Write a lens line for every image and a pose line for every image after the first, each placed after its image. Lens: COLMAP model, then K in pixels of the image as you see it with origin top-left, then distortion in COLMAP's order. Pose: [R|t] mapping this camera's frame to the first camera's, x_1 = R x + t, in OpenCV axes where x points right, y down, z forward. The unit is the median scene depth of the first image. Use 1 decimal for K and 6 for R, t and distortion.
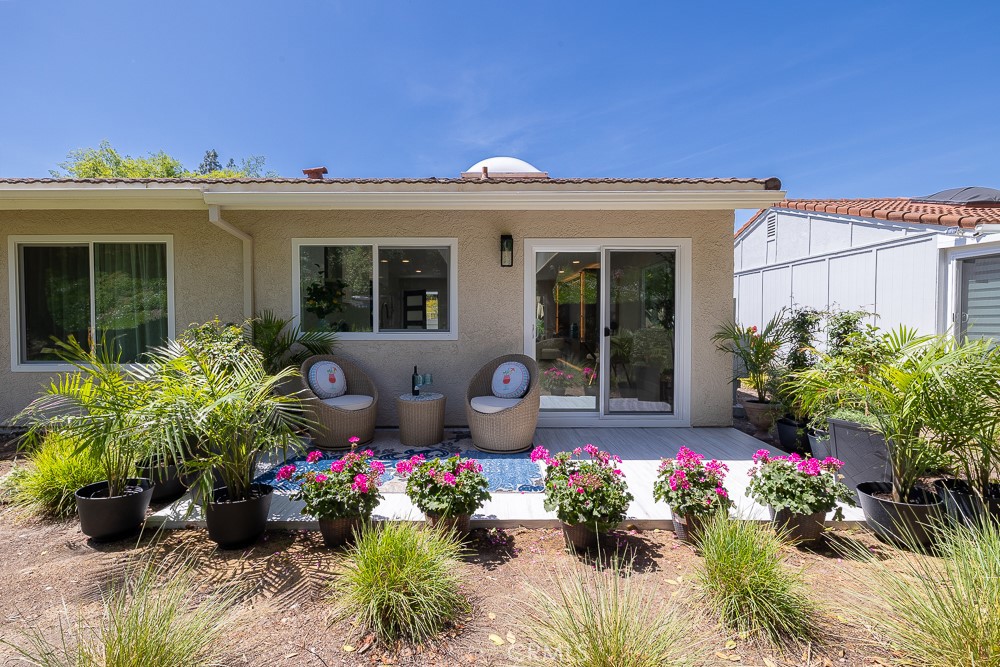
lens RADIAL K [[418.6, 0, 495.4], [0, 418.6, 332.6], [0, 0, 1]] dist [-0.000053, -0.000736]
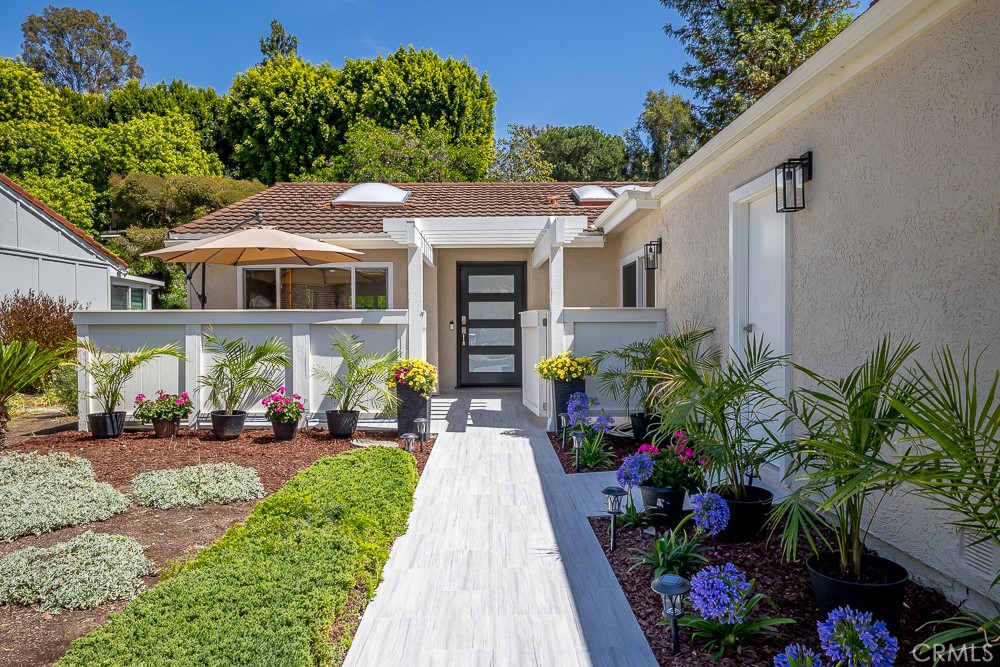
lens RADIAL K [[712.3, 0, 496.0], [0, 712.3, 330.9], [0, 0, 1]] dist [0.040742, 0.002306]
pose [[-0.999896, 0.003641, -0.013957, -0.218212], [0.003162, 0.999412, 0.034136, -0.065230], [0.014073, 0.034088, -0.999320, 2.672870]]
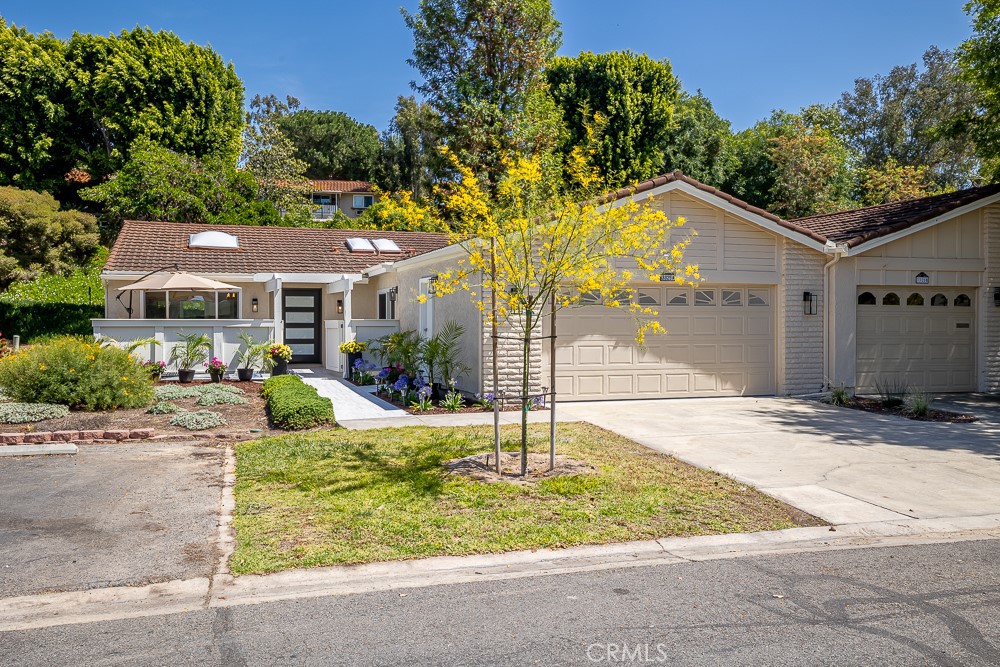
lens RADIAL K [[832.5, 0, 500.0], [0, 832.5, 333.5], [0, 0, 1]] dist [0.074287, 0.005529]
pose [[-0.943369, 0.003103, -0.331731, 0.039876], [-0.010692, 0.999152, 0.039753, -0.117122], [0.331573, 0.041048, -0.942536, 3.963322]]
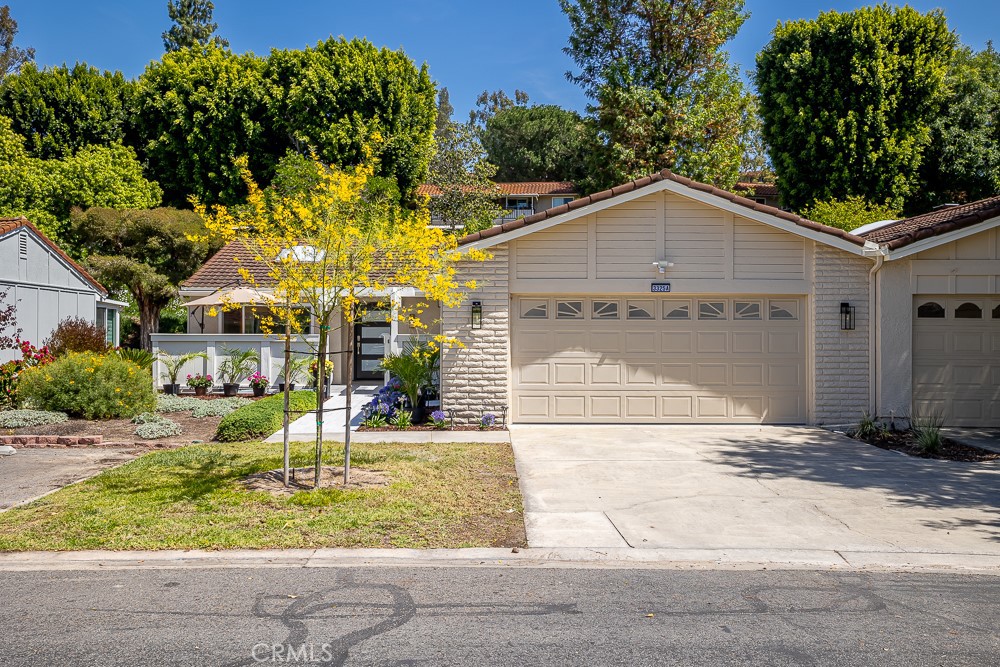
lens RADIAL K [[955.6, 0, 500.0], [0, 955.6, 333.5], [0, 0, 1]] dist [0.098444, -0.000512]
pose [[-0.998703, -0.004582, -0.050710, -0.449016], [-0.005786, 0.999704, 0.023621, -0.123685], [0.050587, 0.023883, -0.998434, 4.191843]]
